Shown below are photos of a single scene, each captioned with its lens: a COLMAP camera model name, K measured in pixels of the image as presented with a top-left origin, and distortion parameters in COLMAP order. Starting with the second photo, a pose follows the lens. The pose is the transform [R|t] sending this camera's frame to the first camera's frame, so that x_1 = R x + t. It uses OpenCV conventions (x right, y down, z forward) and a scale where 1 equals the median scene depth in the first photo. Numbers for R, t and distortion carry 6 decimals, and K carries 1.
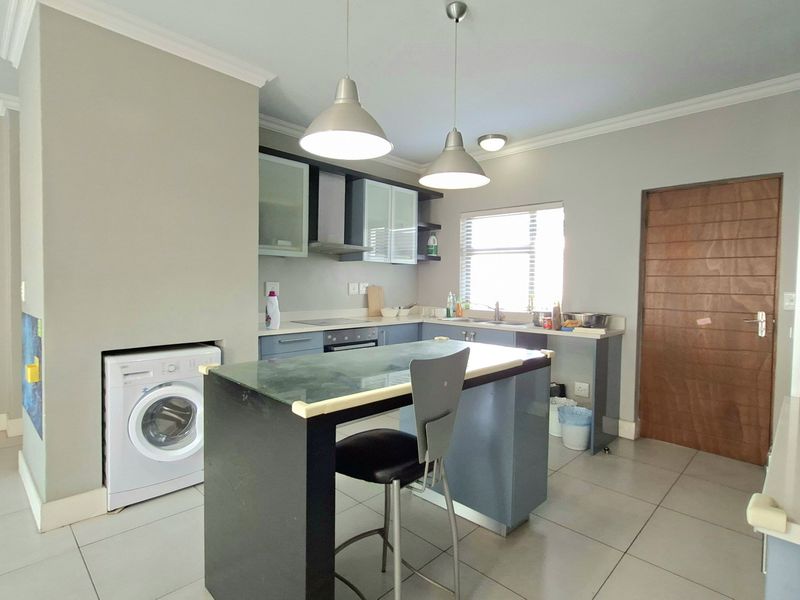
lens RADIAL K [[423.6, 0, 400.0], [0, 423.6, 300.0], [0, 0, 1]] dist [-0.001597, 0.000664]
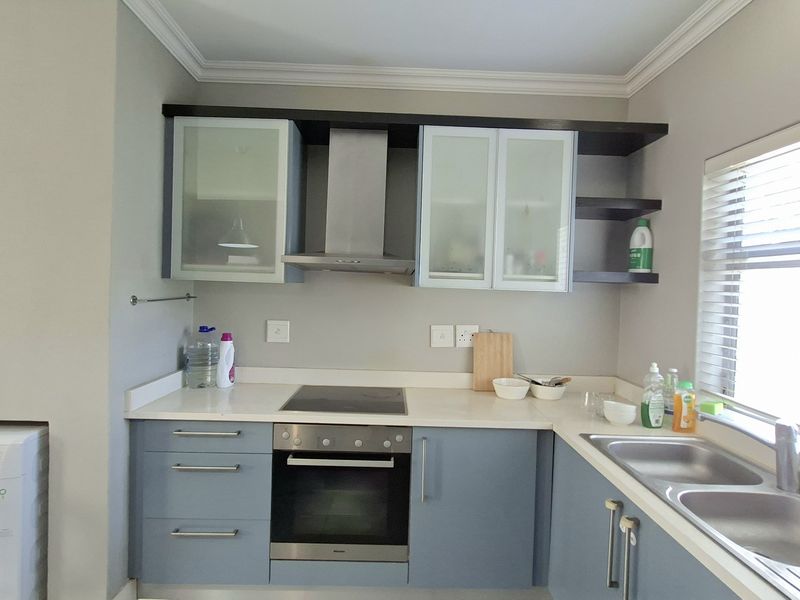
lens RADIAL K [[423.6, 0, 400.0], [0, 423.6, 300.0], [0, 0, 1]] dist [-0.001597, 0.000664]
pose [[0.705736, 0.026883, -0.707965, 0.227832], [-0.050973, 0.998617, -0.012893, -0.060526], [0.706639, 0.045187, 0.706130, 0.546170]]
